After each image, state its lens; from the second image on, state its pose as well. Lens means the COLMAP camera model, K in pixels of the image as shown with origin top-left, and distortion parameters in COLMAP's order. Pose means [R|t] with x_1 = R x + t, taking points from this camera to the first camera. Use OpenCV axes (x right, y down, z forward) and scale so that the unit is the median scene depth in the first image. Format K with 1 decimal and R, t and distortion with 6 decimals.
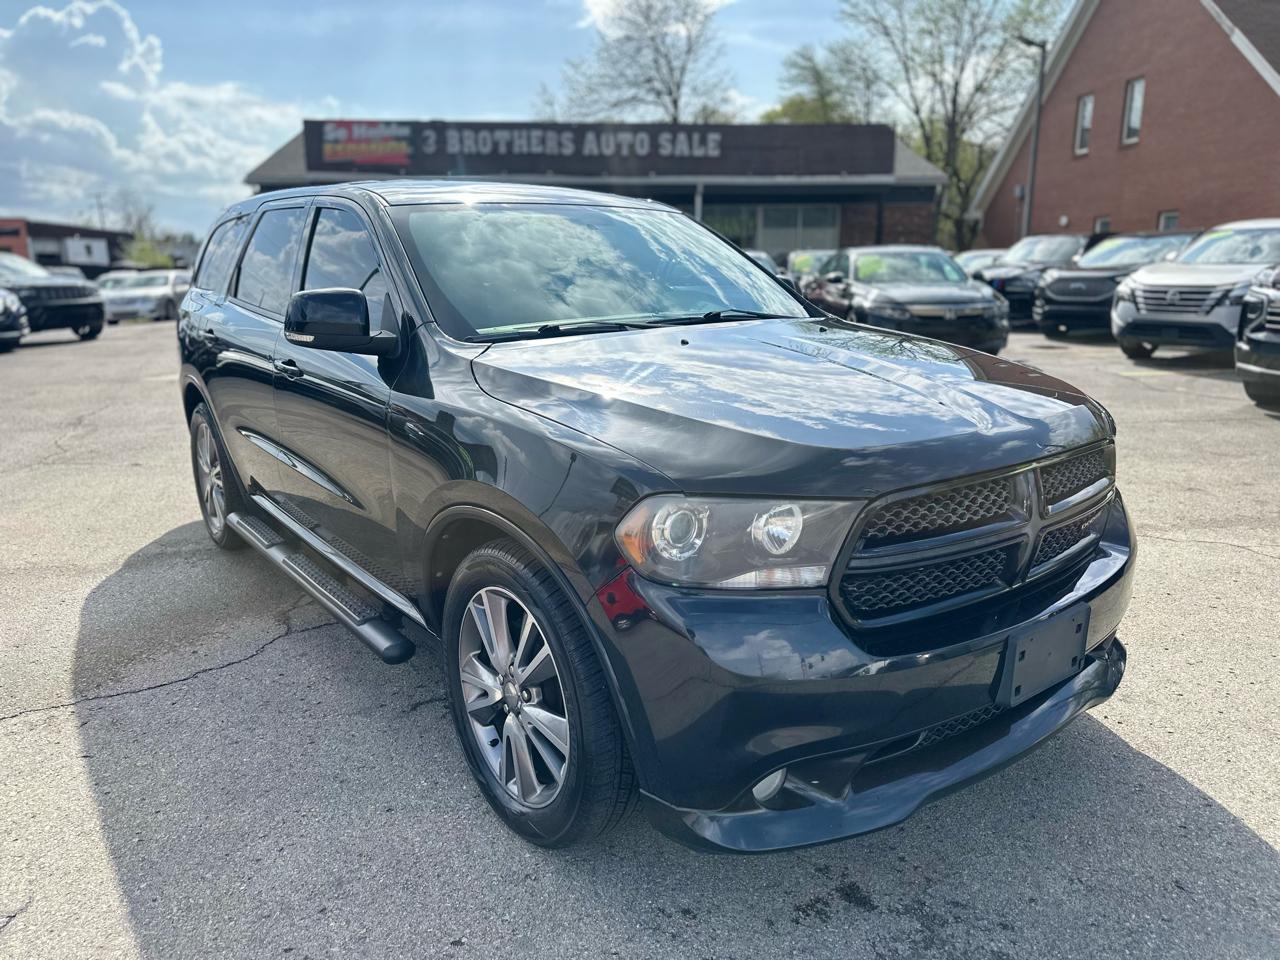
lens RADIAL K [[906.2, 0, 626.3], [0, 906.2, 497.8], [0, 0, 1]] dist [0.005382, -0.028753]
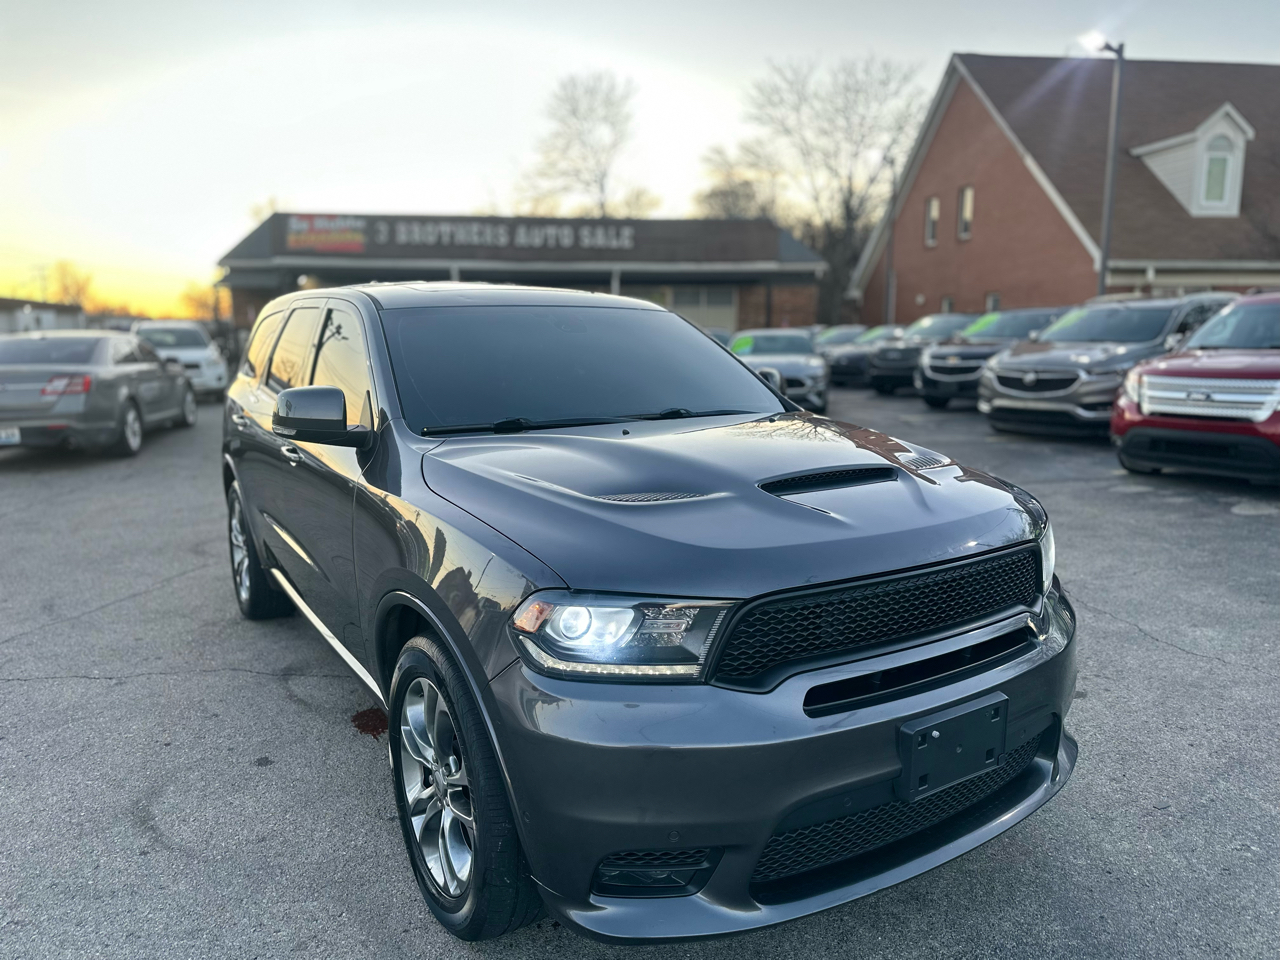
lens RADIAL K [[906.2, 0, 630.8], [0, 906.2, 499.3], [0, 0, 1]] dist [0.005382, -0.028753]
pose [[0.997497, -0.014625, 0.069177, 0.014531], [0.019420, 0.997416, -0.069163, 0.031720], [-0.067987, 0.070333, 0.995204, -0.147161]]
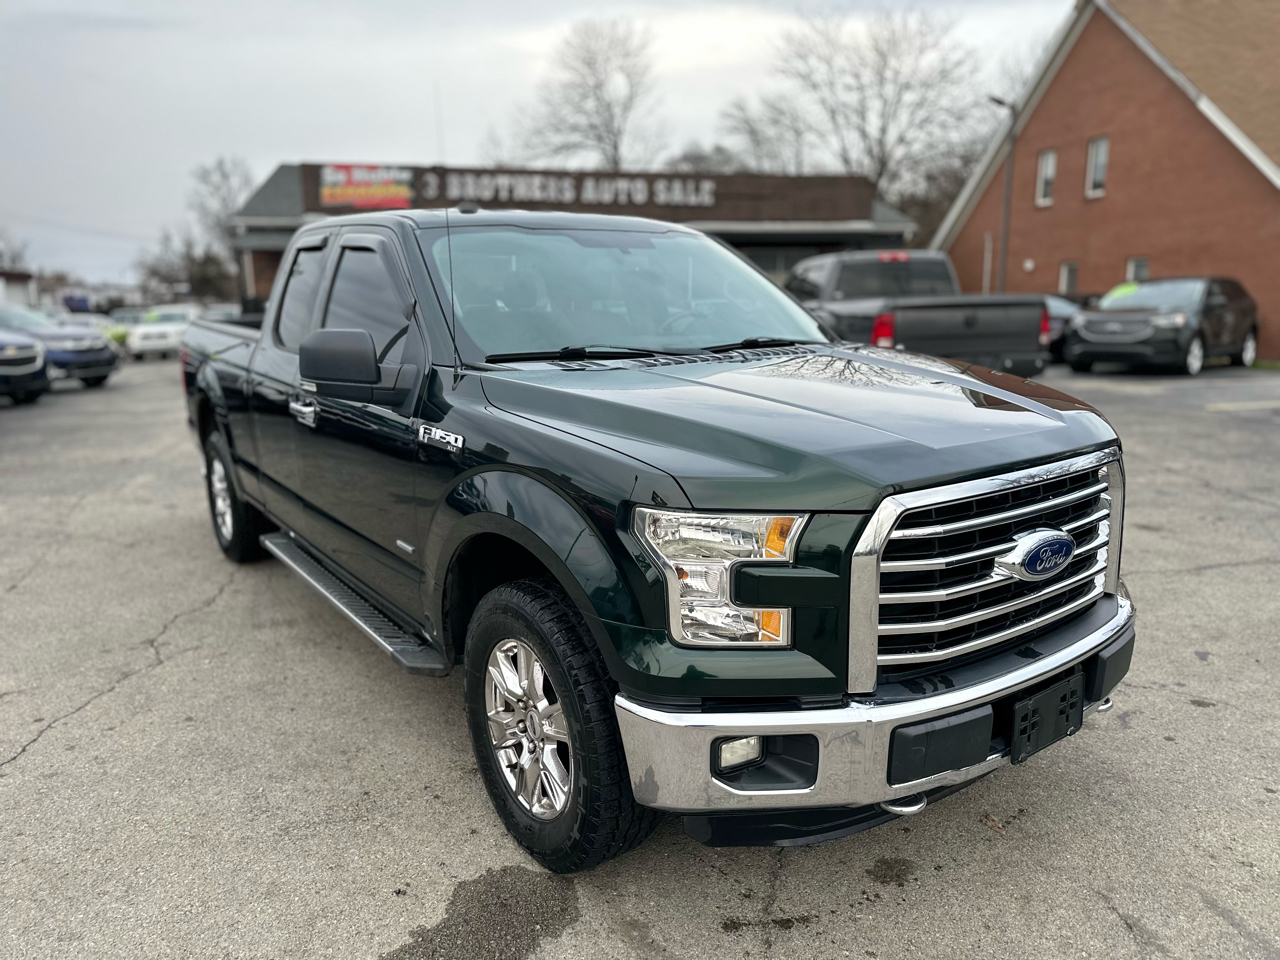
lens RADIAL K [[906.2, 0, 613.3], [0, 906.2, 496.2], [0, 0, 1]] dist [0.005382, -0.028753]
pose [[0.994371, -0.021960, 0.103655, -0.125265], [0.026134, 0.998894, -0.039089, -0.002383], [-0.102682, 0.041578, 0.993845, -0.012231]]
